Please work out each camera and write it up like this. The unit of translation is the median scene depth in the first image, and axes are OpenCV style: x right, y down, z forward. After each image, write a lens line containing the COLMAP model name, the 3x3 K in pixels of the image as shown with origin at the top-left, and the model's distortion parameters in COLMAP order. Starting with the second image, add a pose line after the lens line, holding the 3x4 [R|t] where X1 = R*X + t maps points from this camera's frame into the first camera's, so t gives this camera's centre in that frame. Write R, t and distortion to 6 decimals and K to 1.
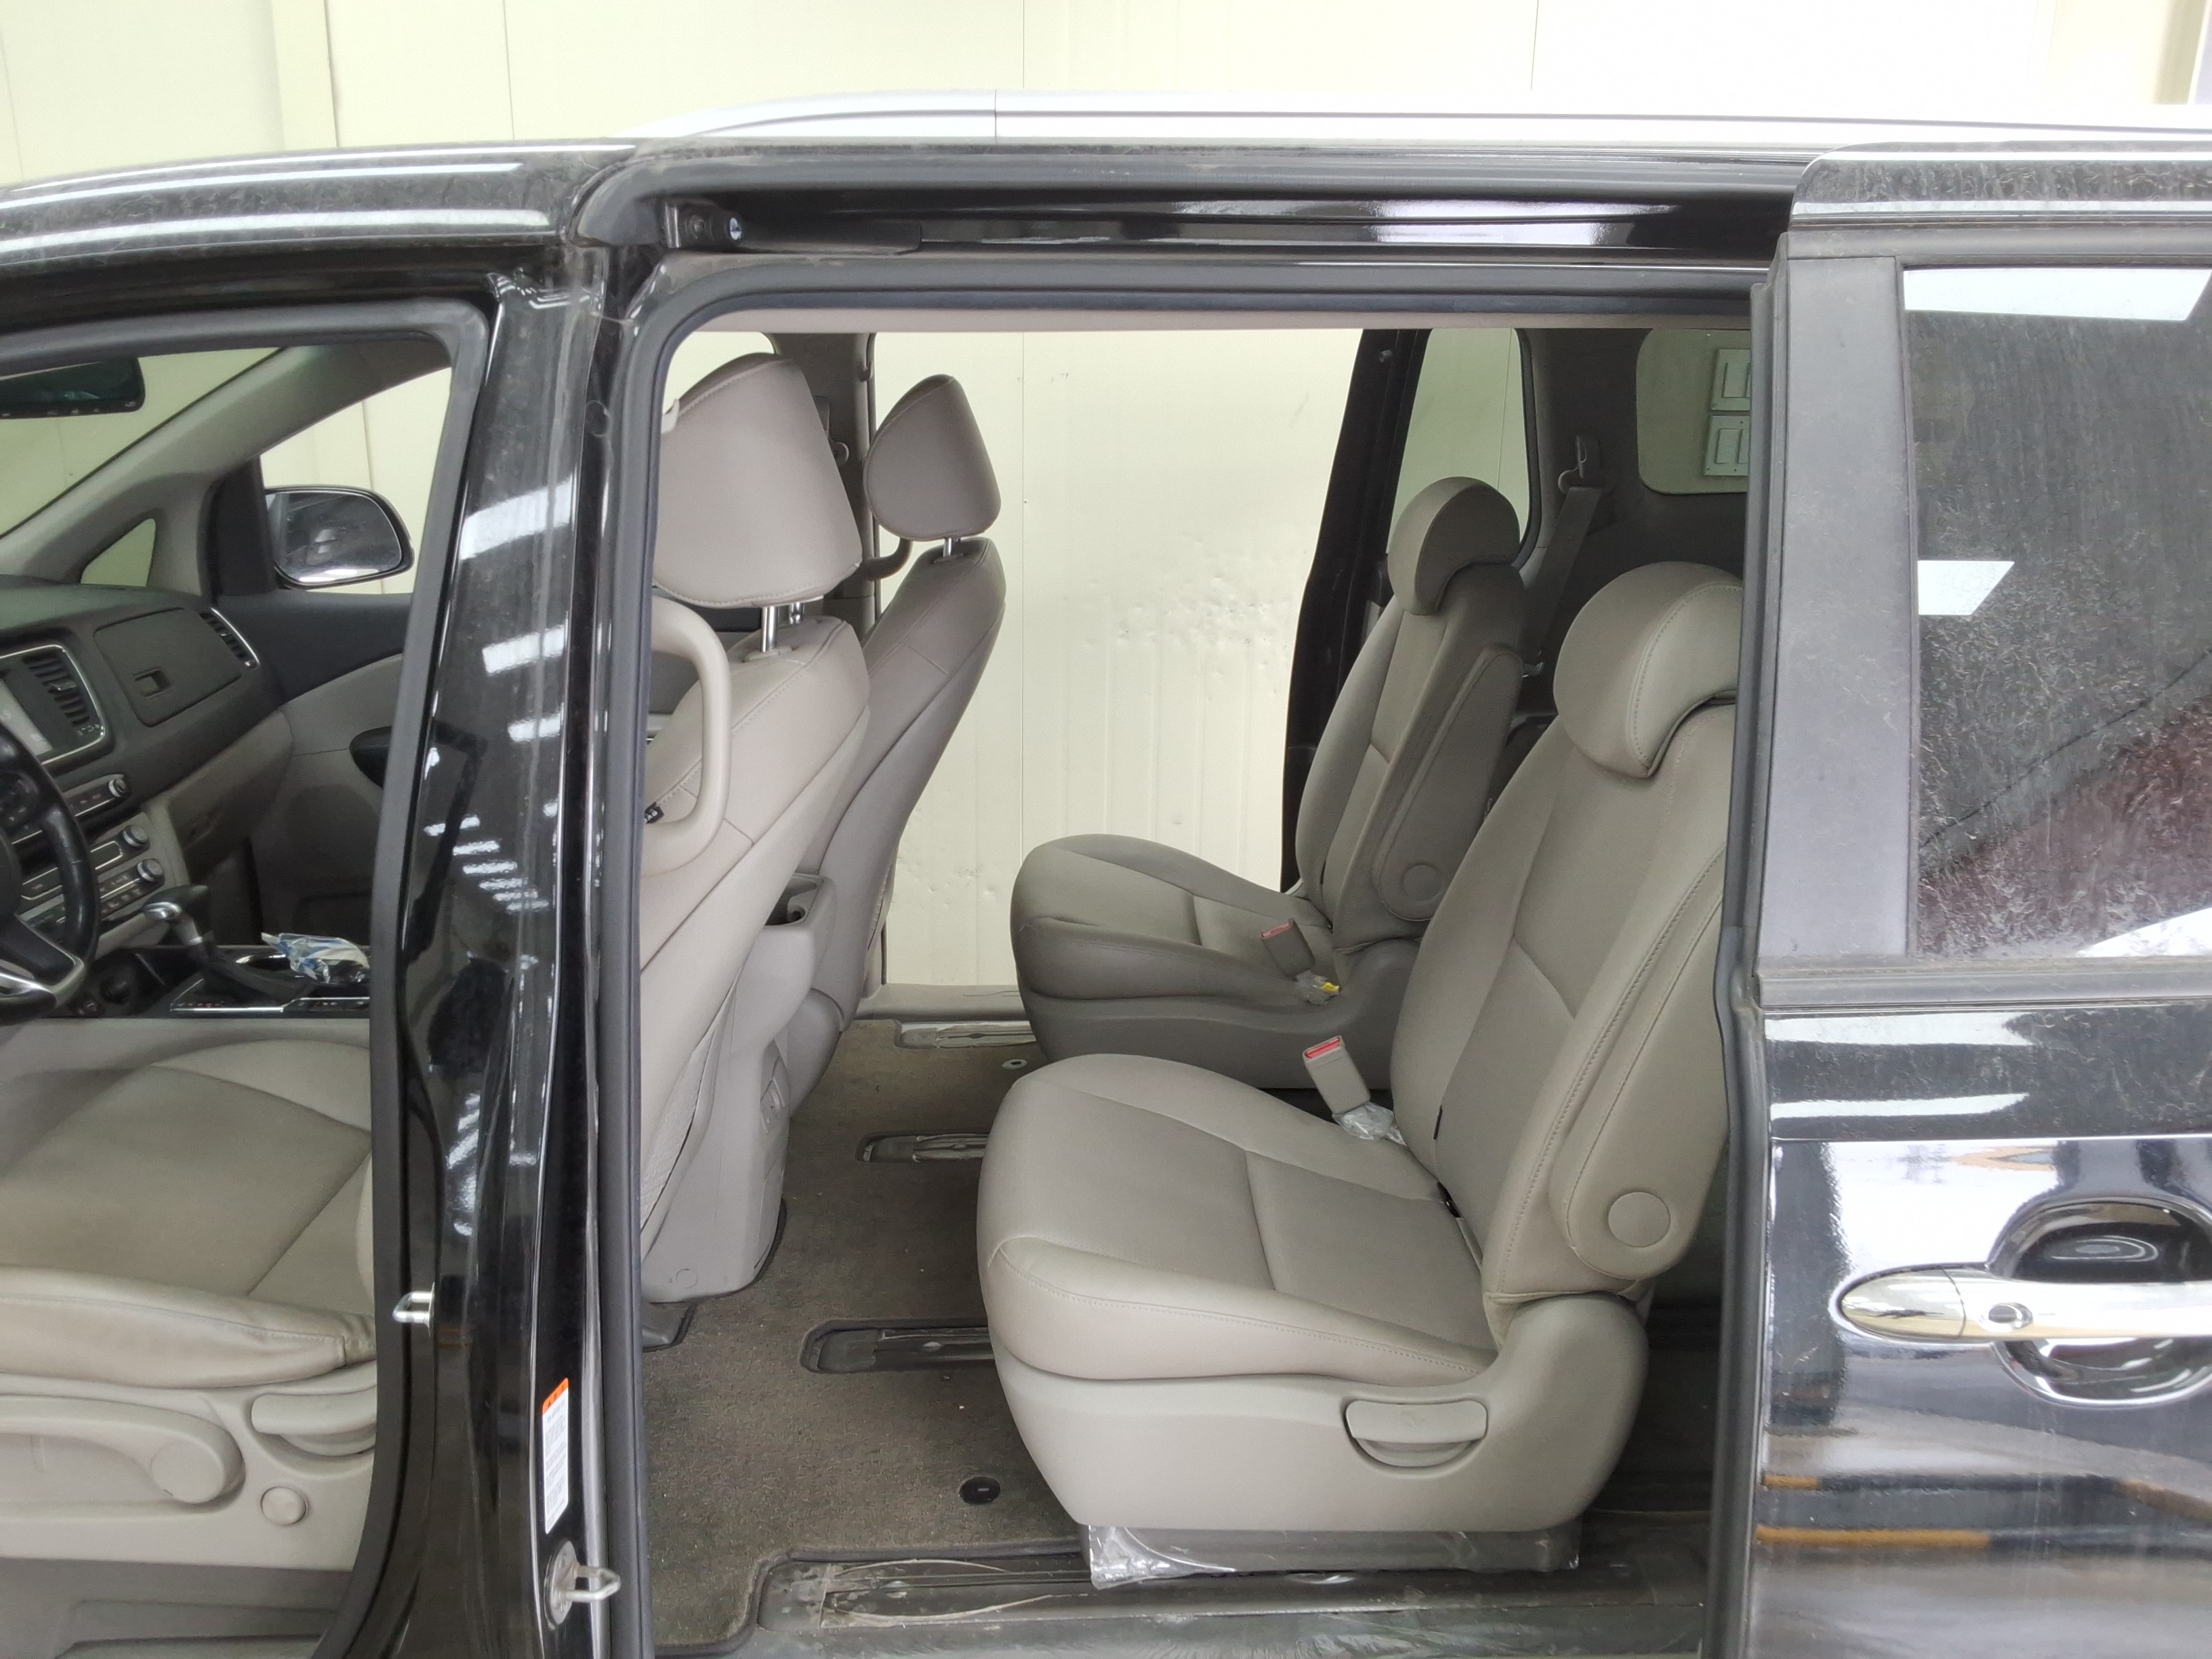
lens RADIAL K [[1750.7, 0, 1075.3], [0, 1750.7, 824.3], [0, 0, 1]] dist [0.115147, -0.199567]
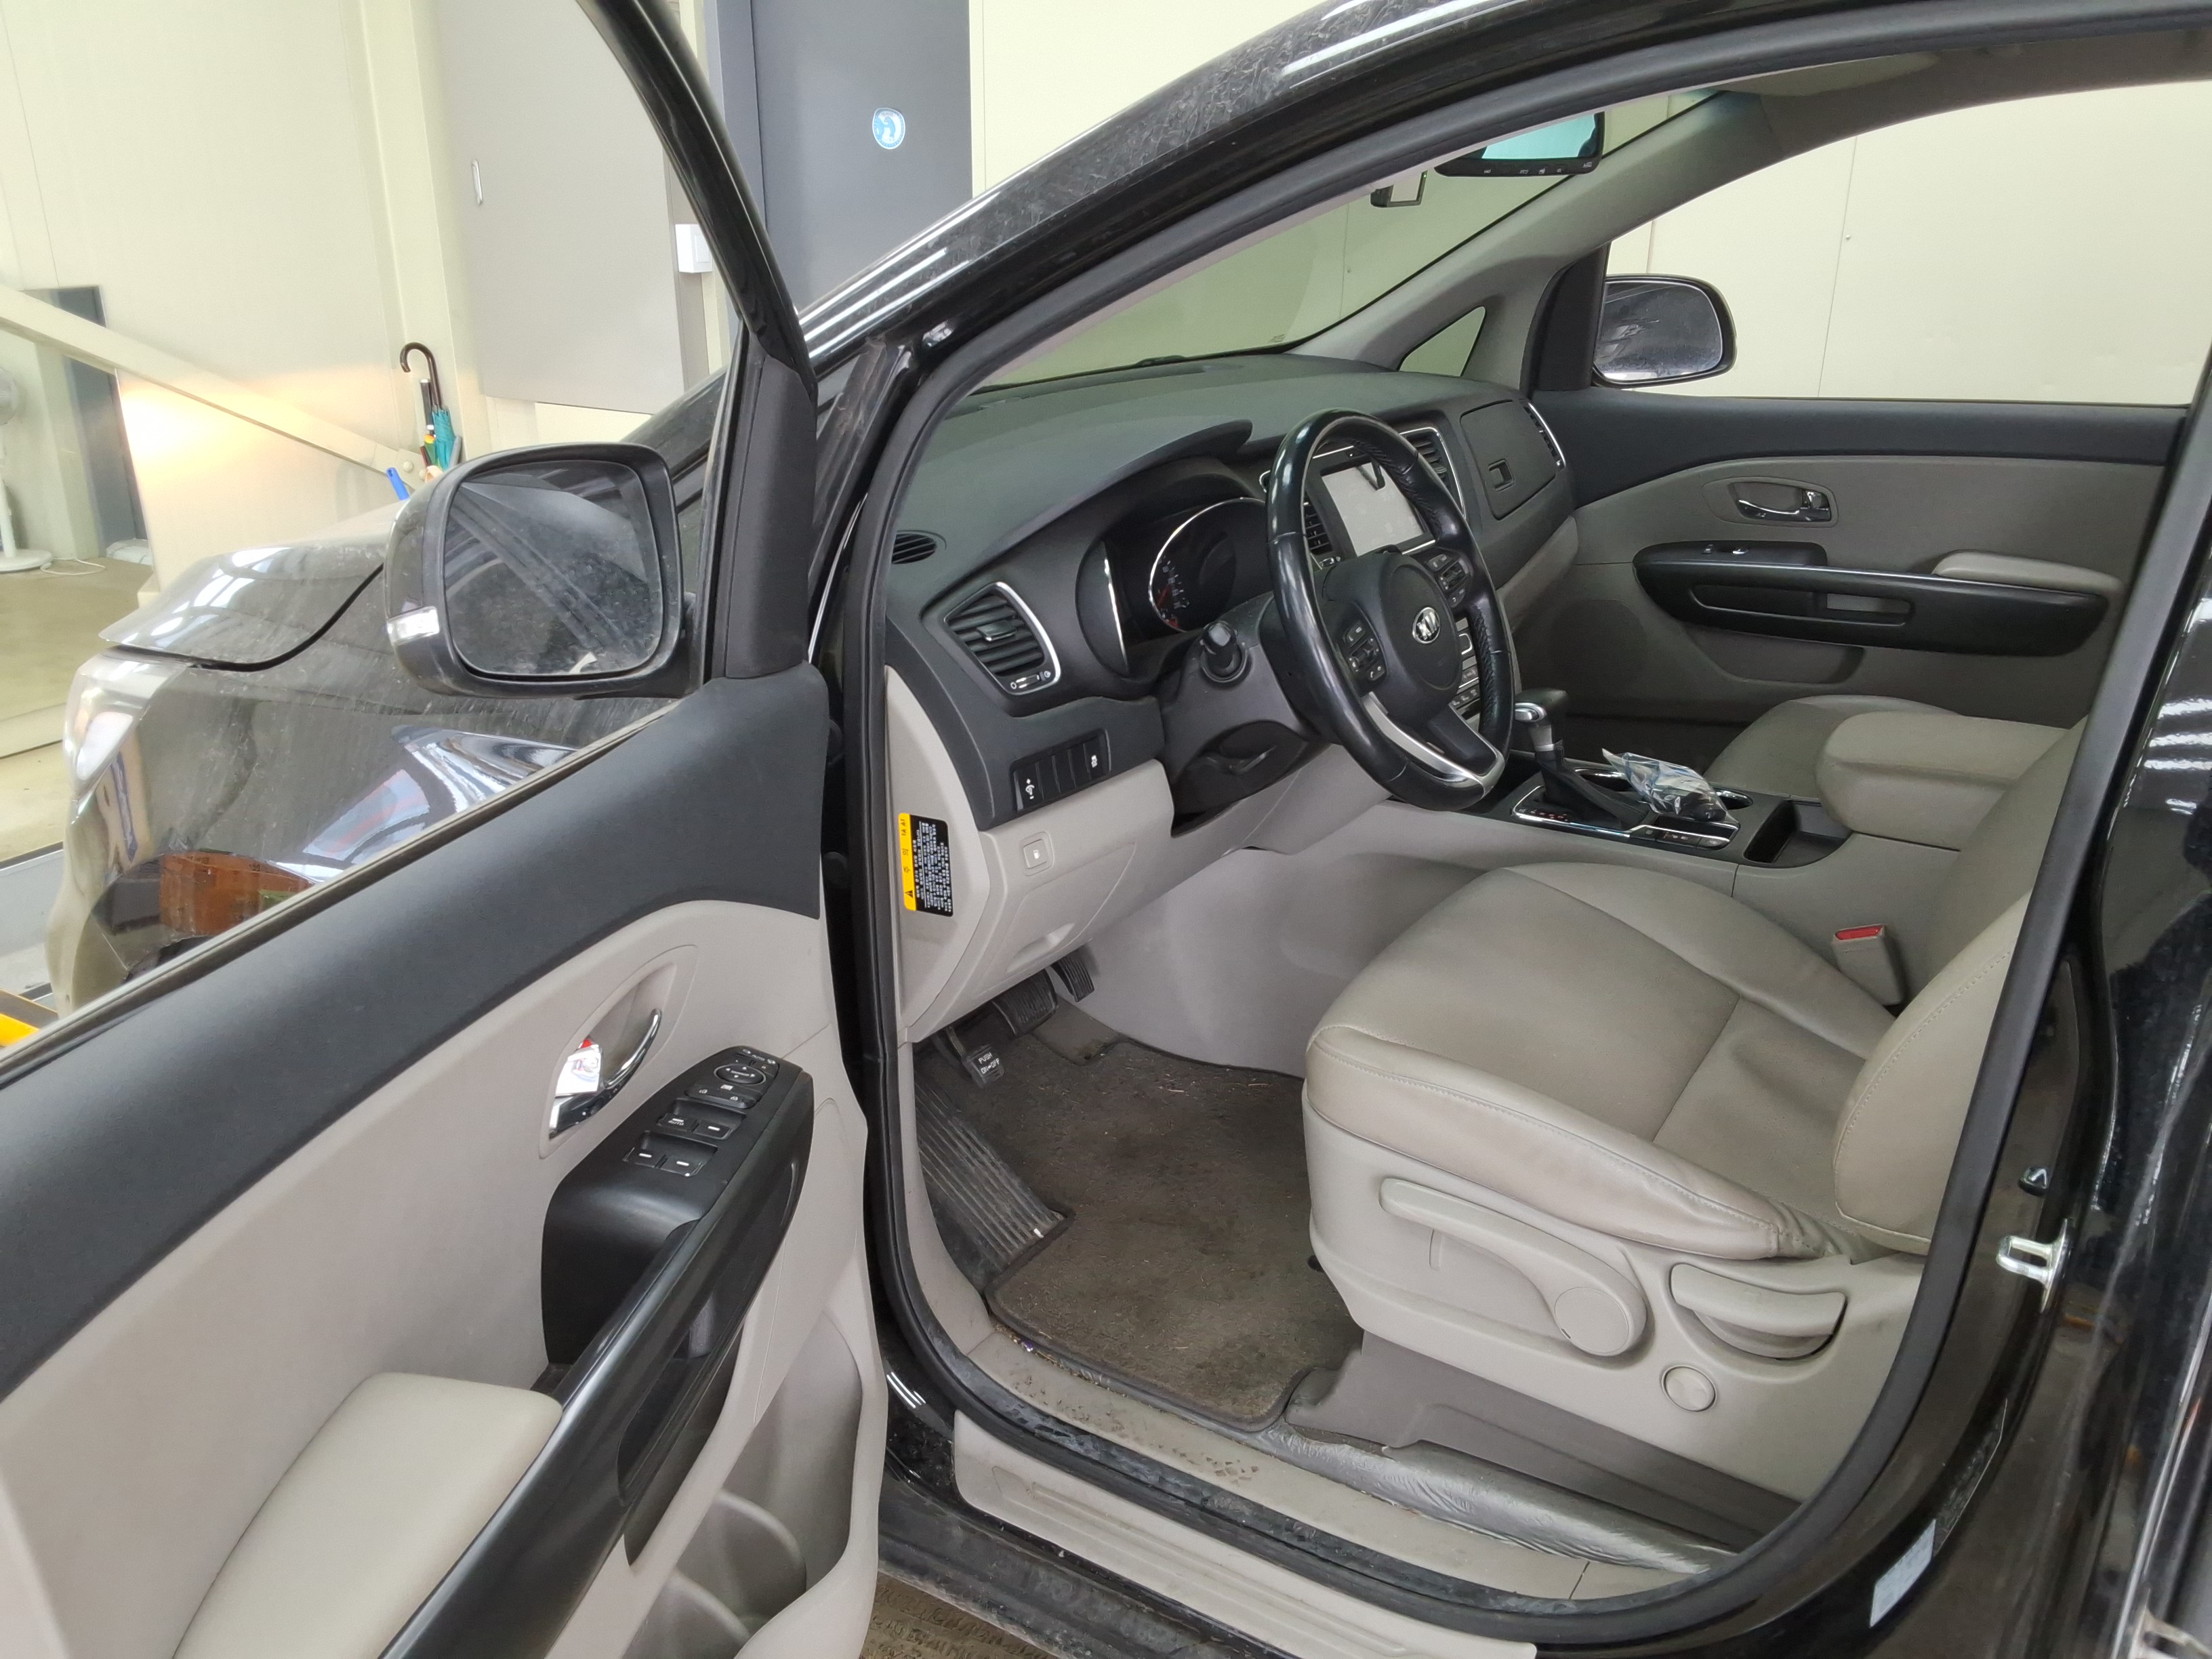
lens RADIAL K [[1750.7, 0, 1075.3], [0, 1750.7, 824.3], [0, 0, 1]] dist [0.115147, -0.199567]
pose [[0.841744, 0.178125, -0.509645, -0.215223], [-0.131580, 0.983224, 0.126325, 0.019444], [0.523597, -0.039274, 0.851060, 0.055666]]
